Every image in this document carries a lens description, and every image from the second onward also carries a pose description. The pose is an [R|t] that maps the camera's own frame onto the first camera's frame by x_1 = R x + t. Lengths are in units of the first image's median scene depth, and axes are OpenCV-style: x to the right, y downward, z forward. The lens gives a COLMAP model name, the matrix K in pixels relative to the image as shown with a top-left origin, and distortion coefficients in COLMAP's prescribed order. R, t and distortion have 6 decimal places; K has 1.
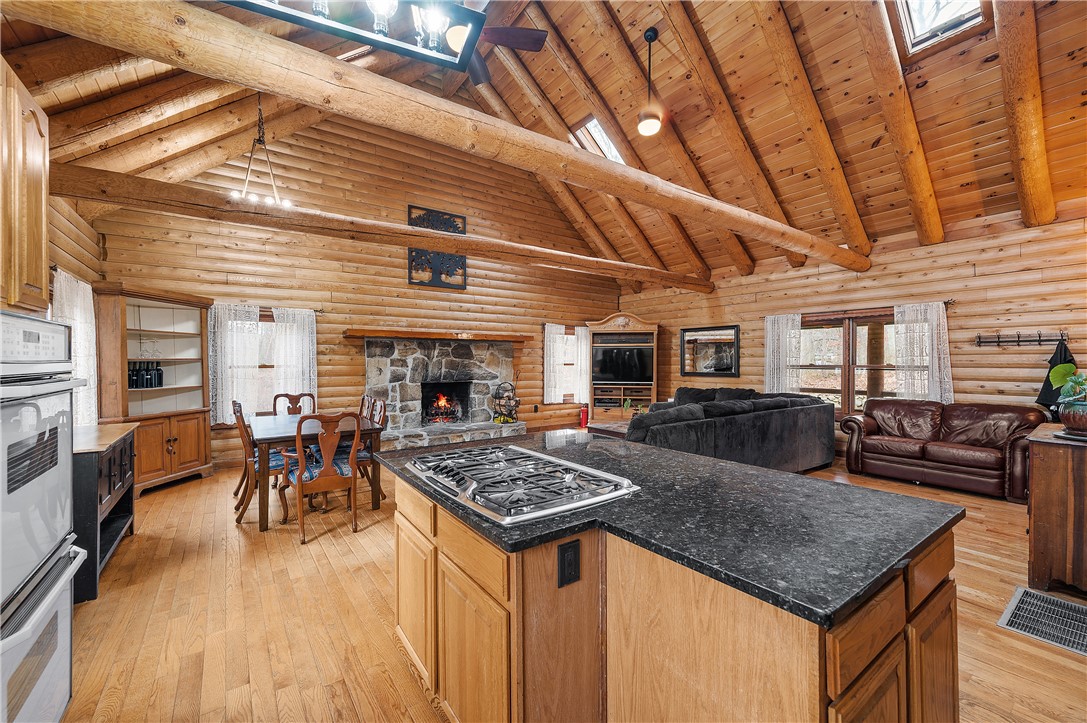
lens RADIAL K [[426.7, 0, 542.8], [0, 426.7, 359.6], [0, 0, 1]] dist [-0.003615, -0.000613]
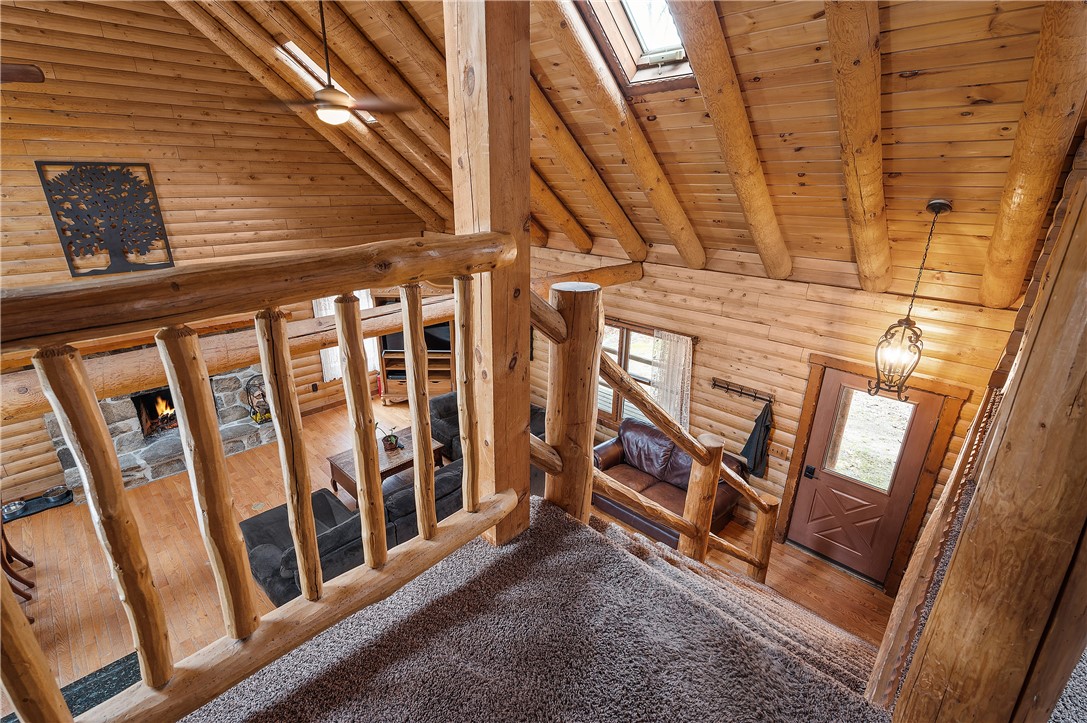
lens RADIAL K [[495.7, 0, 541.3], [0, 495.7, 360.8], [0, 0, 1]] dist [-0.002077, -0.000978]
pose [[0.985527, -0.050137, 0.161934, 0.329818], [-0.009074, 0.938289, 0.345733, -0.340698], [-0.169275, -0.342199, 0.924254, 0.031876]]
